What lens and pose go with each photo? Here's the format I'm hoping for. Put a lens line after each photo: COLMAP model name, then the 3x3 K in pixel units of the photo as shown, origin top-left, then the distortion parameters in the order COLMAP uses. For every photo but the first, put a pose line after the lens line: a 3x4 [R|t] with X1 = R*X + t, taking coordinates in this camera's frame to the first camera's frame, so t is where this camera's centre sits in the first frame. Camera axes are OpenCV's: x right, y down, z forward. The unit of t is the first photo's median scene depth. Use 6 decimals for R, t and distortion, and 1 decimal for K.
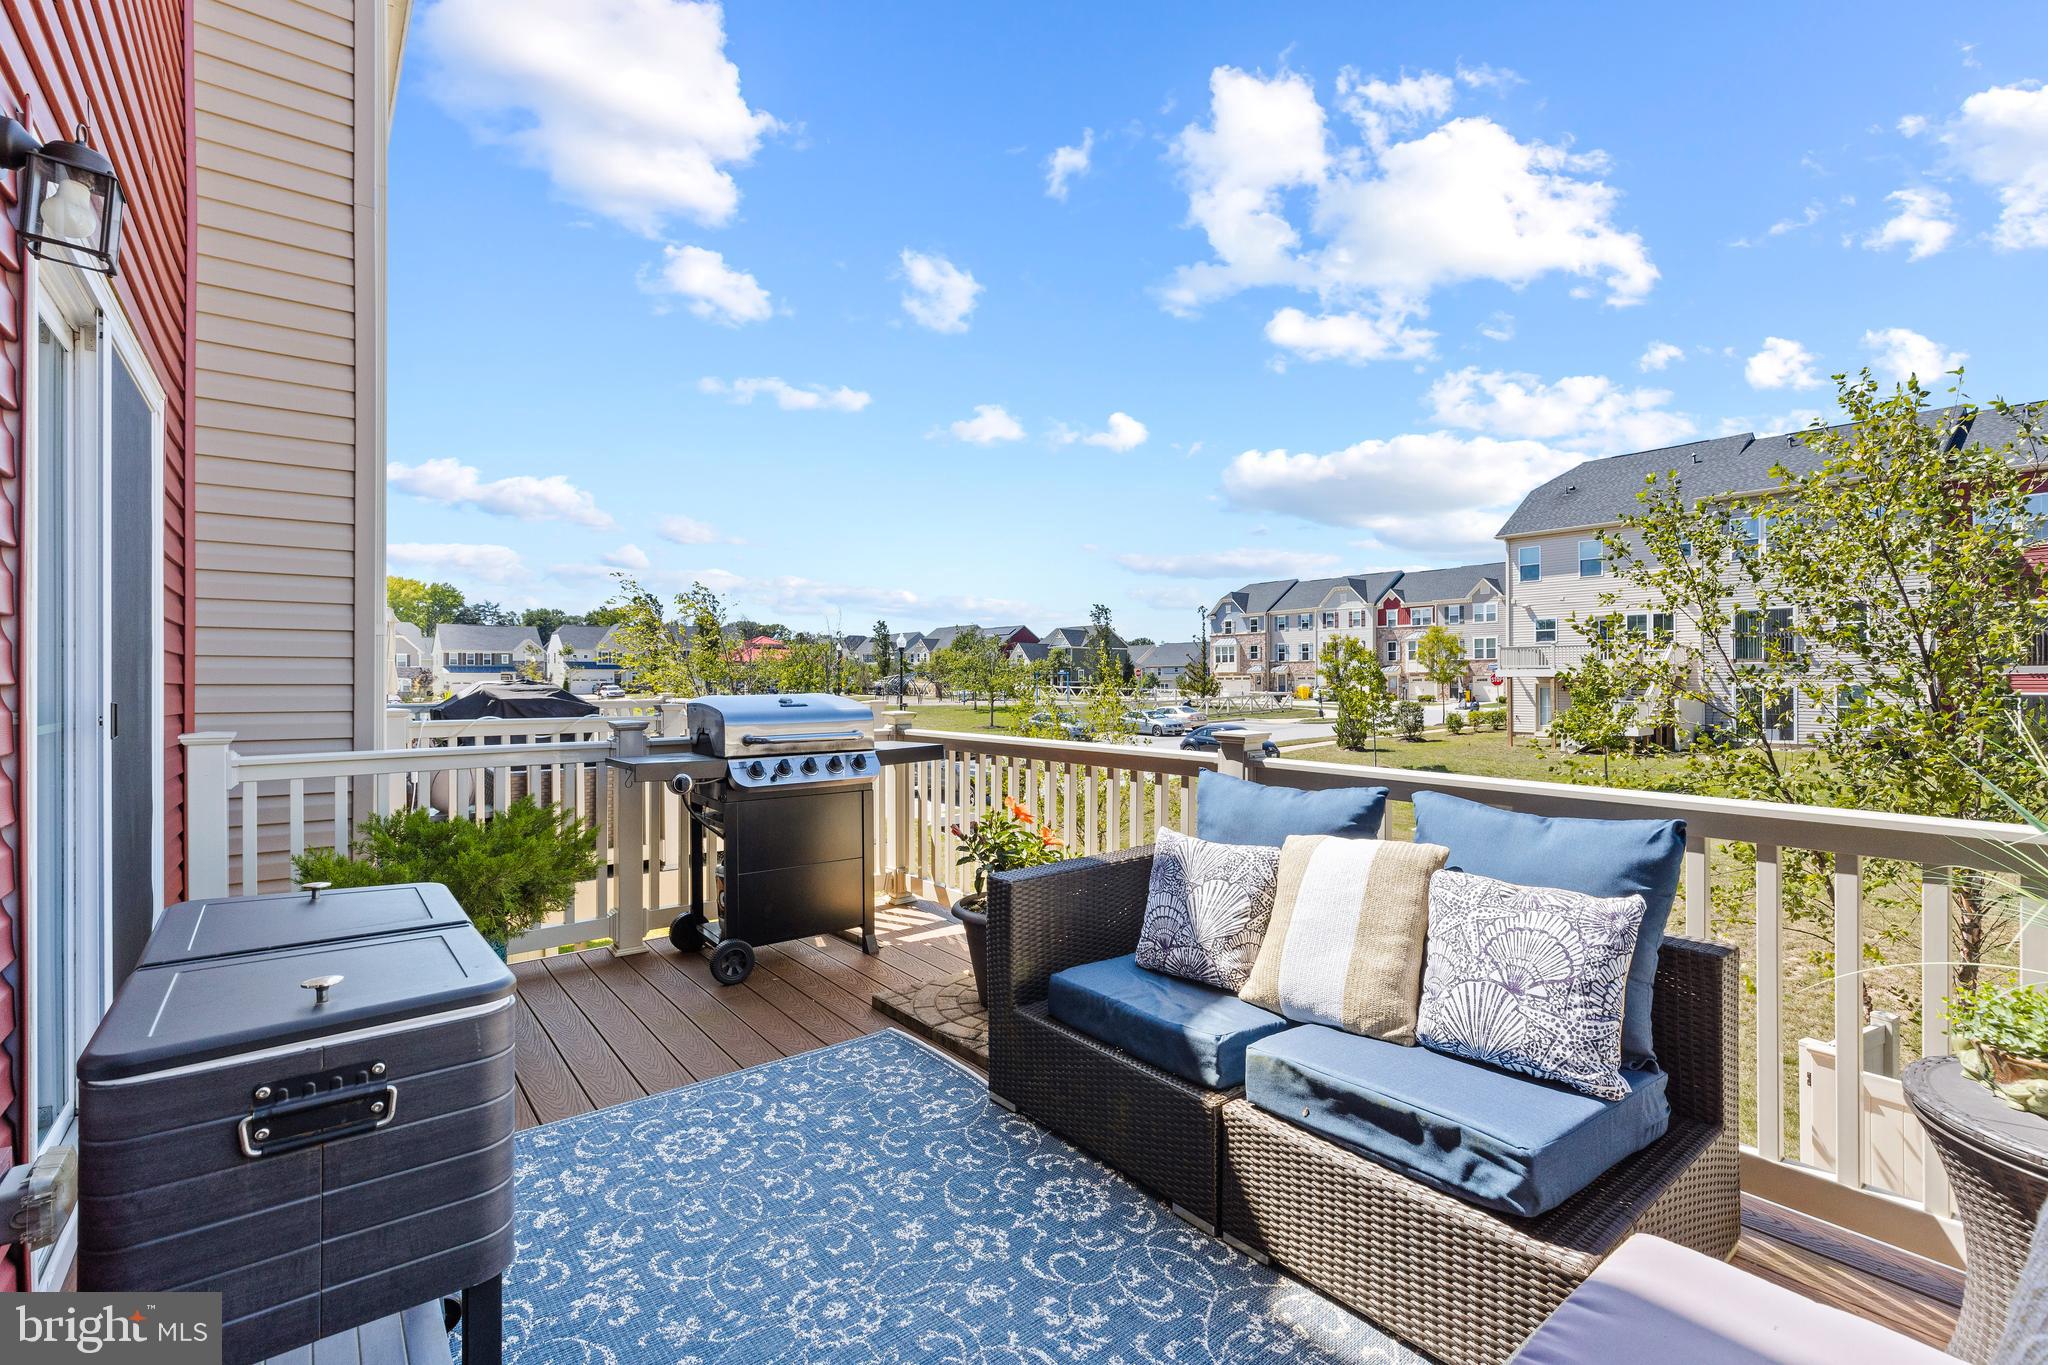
lens RADIAL K [[915.8, 0, 1017.2], [0, 915.8, 678.1], [0, 0, 1]] dist [-0.001135, -0.000337]
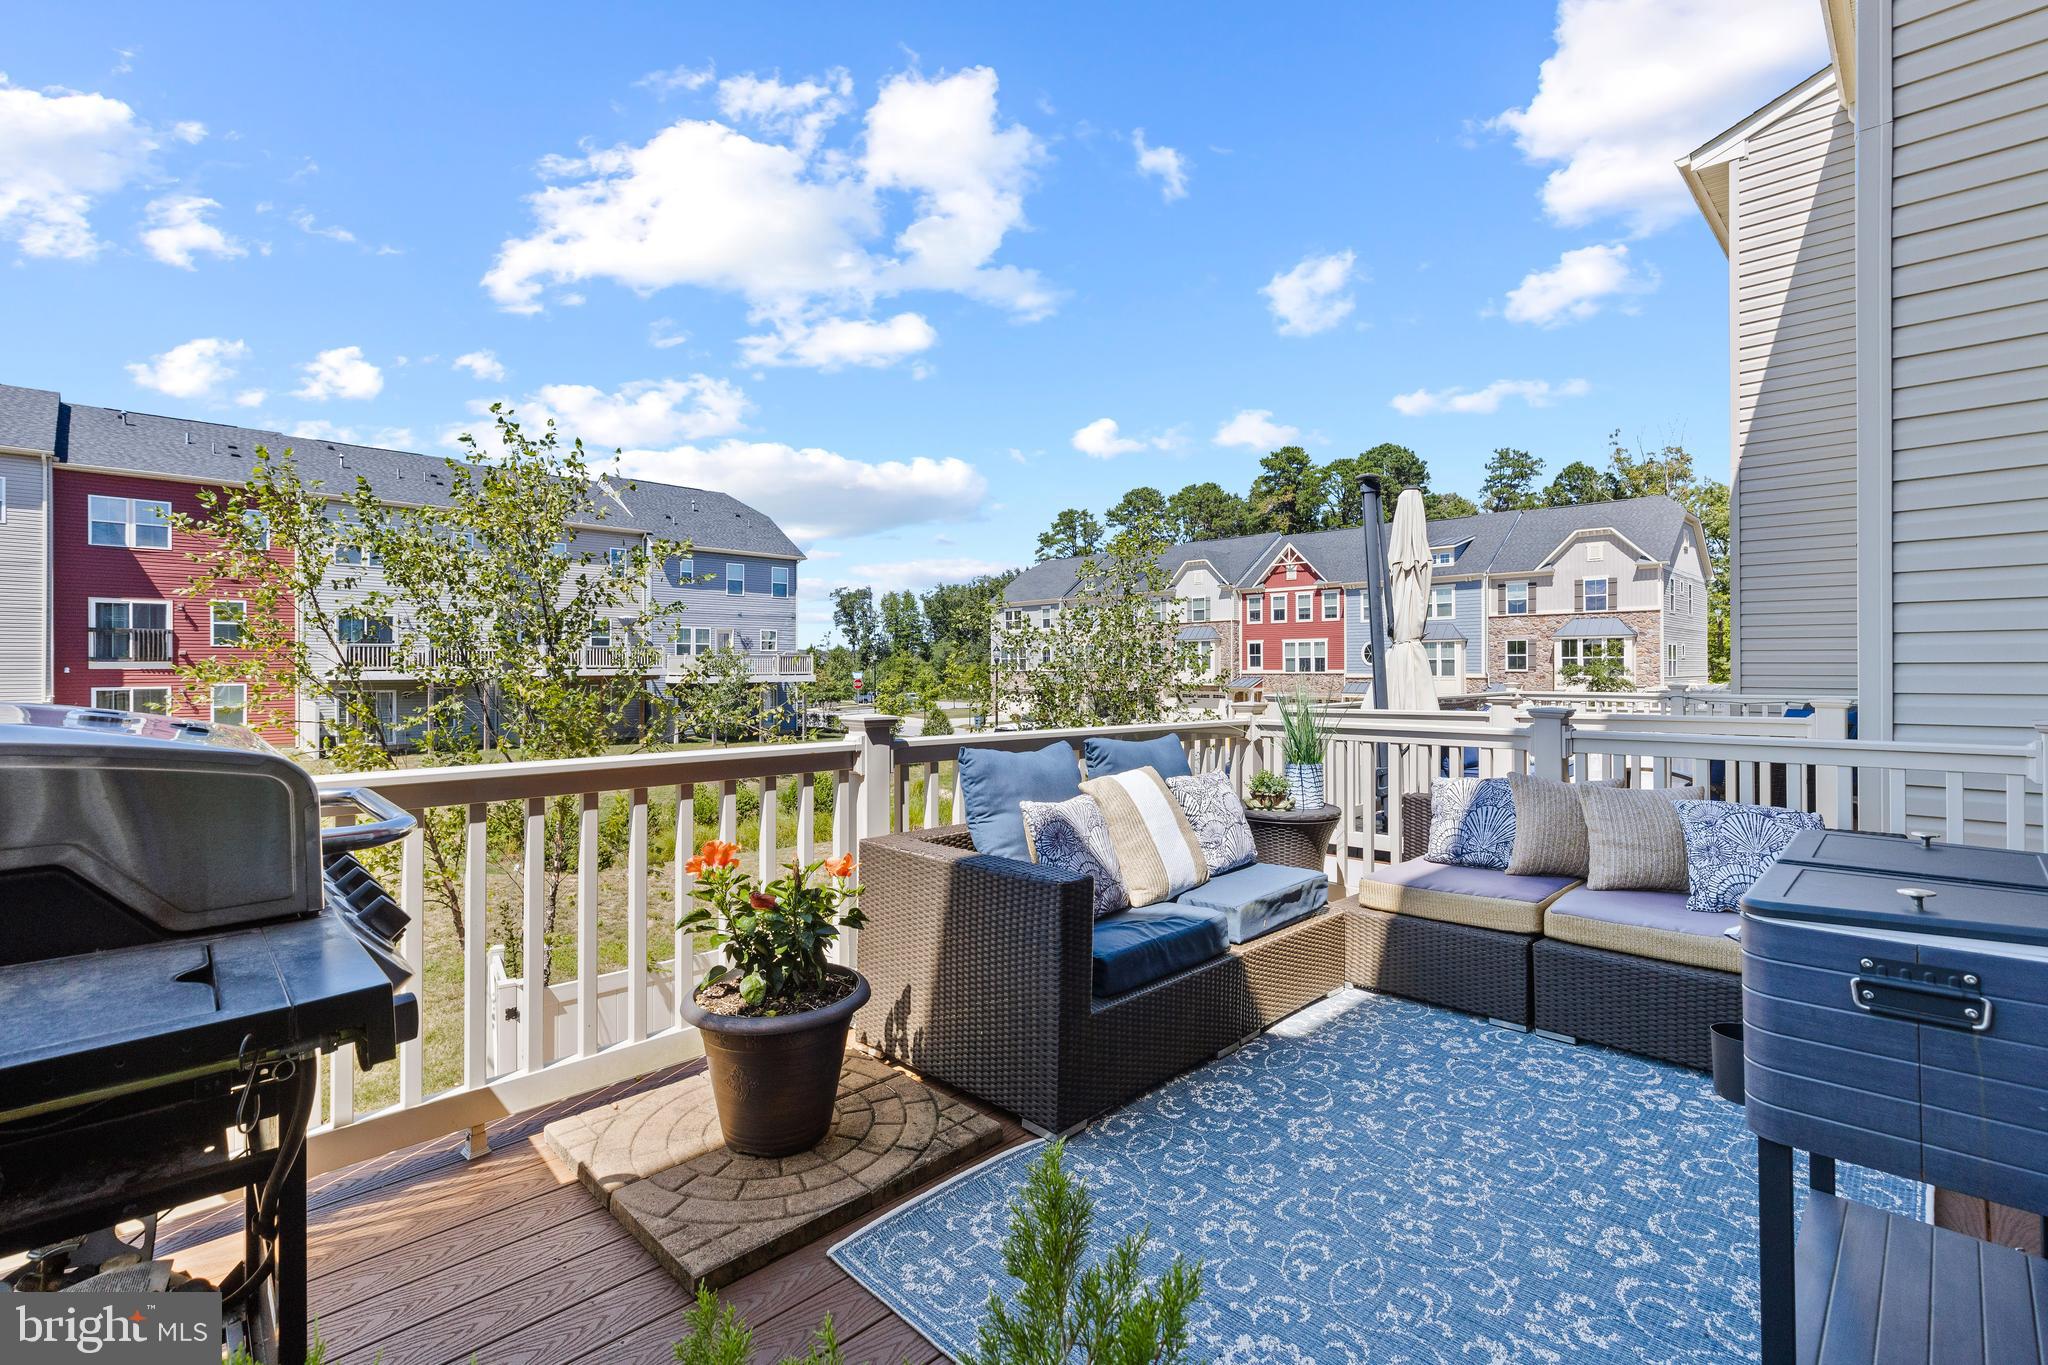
lens RADIAL K [[916.4, 0, 1026.4], [0, 916.4, 671.2], [0, 0, 1]] dist [0.004617, -0.000317]
pose [[-0.125389, 0.005199, 0.992094, -1.172127], [-0.001363, 0.999984, -0.005413, 0.020555], [-0.992107, -0.002031, -0.125380, 1.496923]]
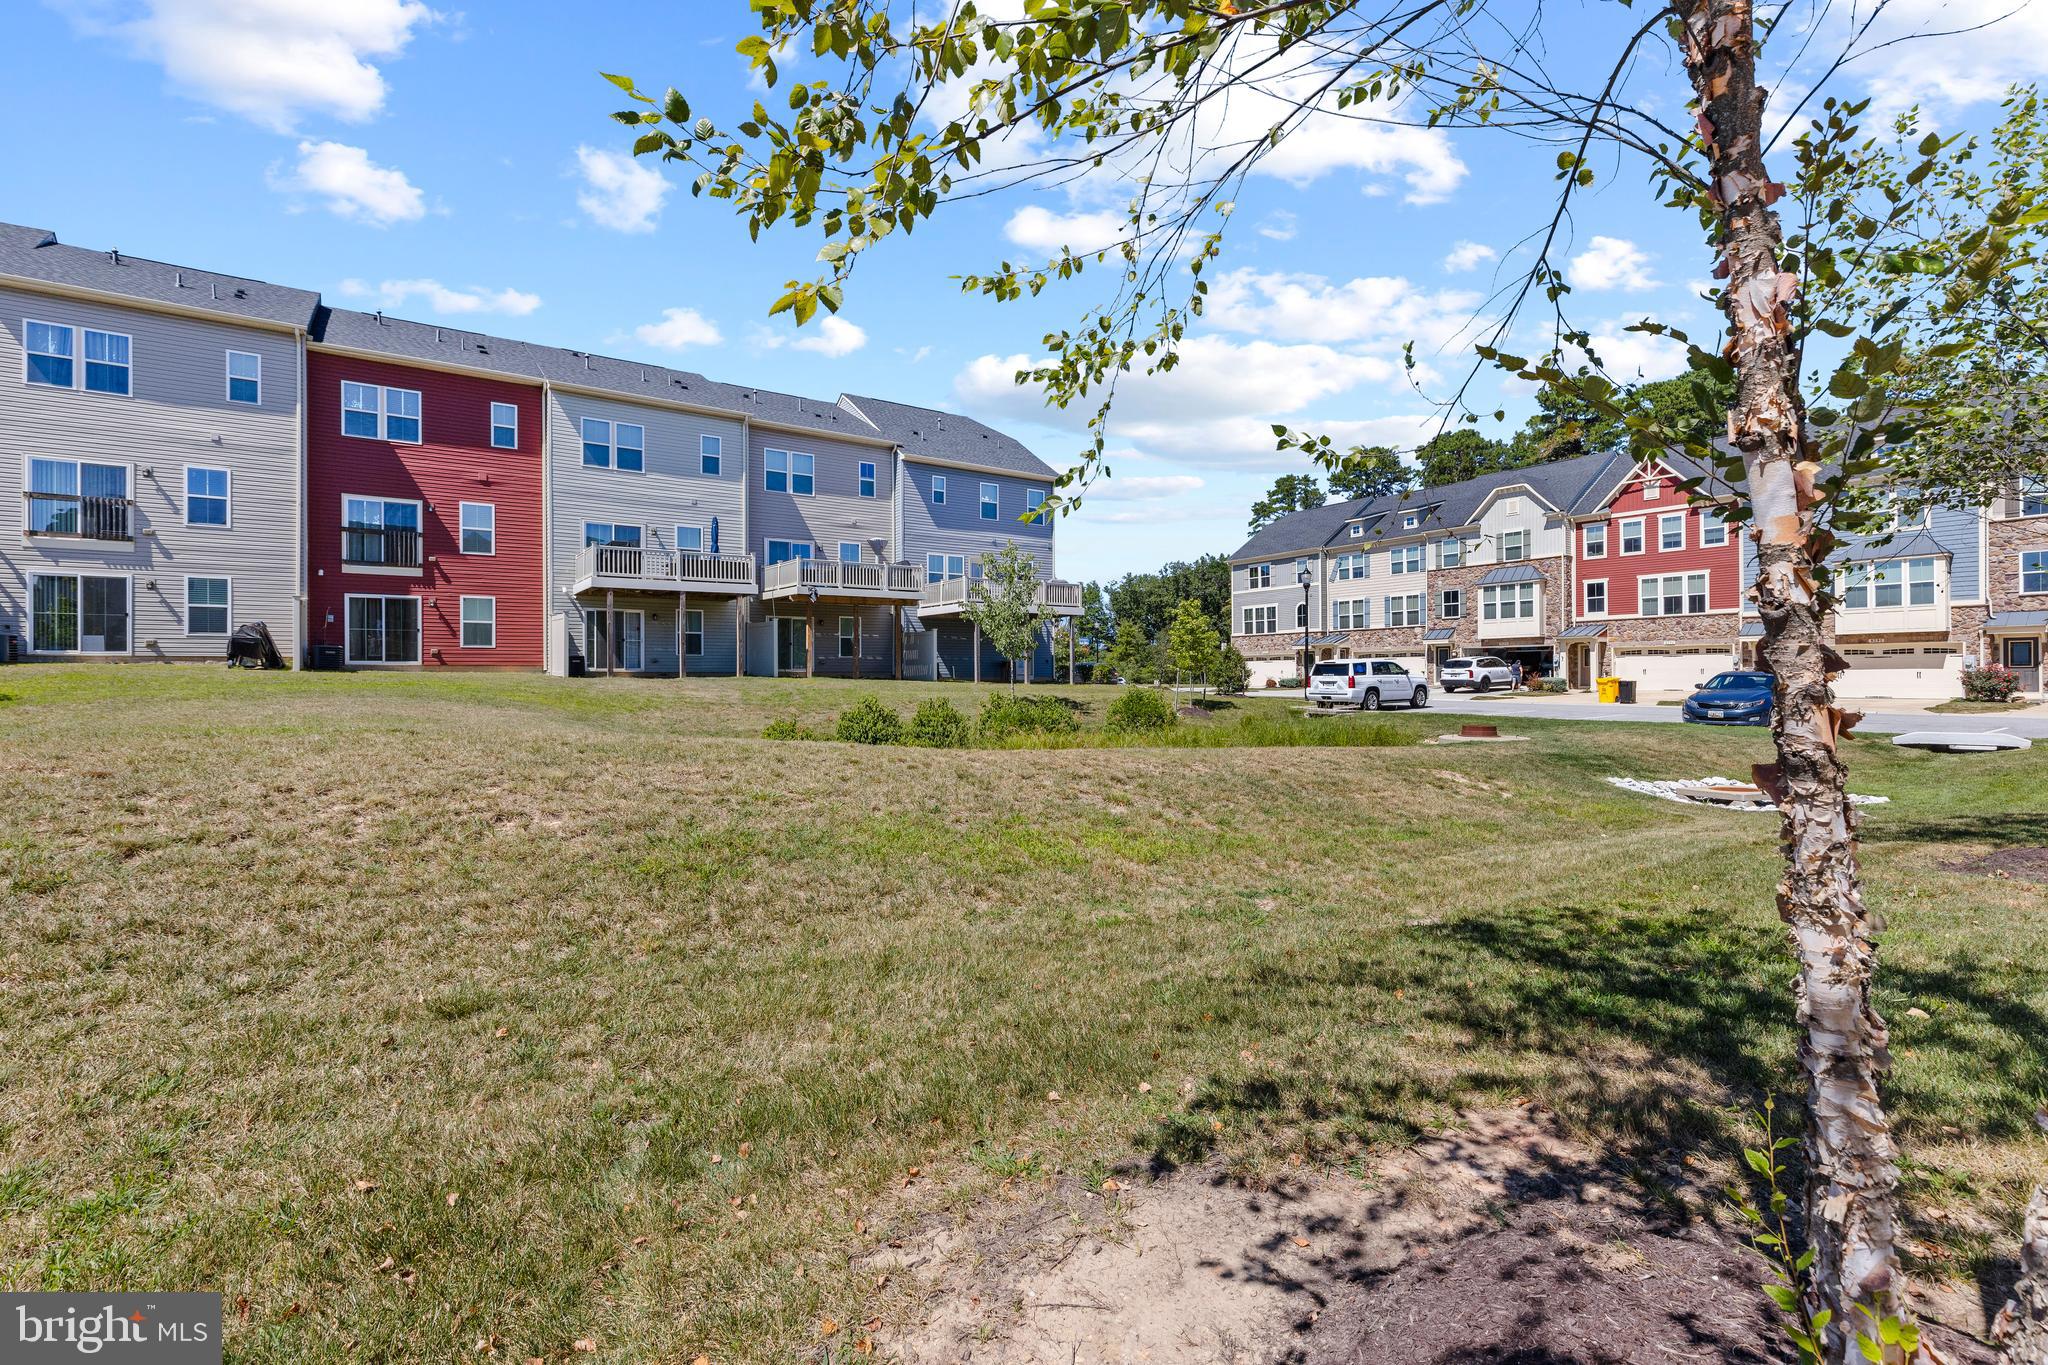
lens RADIAL K [[922.6, 0, 1027.5], [0, 922.6, 676.9], [0, 0, 1]] dist [0.004504, 0.000471]
pose [[0.050092, 0.007605, 0.998716, 2.263038], [-0.000181, 0.999971, -0.007606, 1.463484], [-0.998745, 0.000200, 0.050092, 3.820214]]
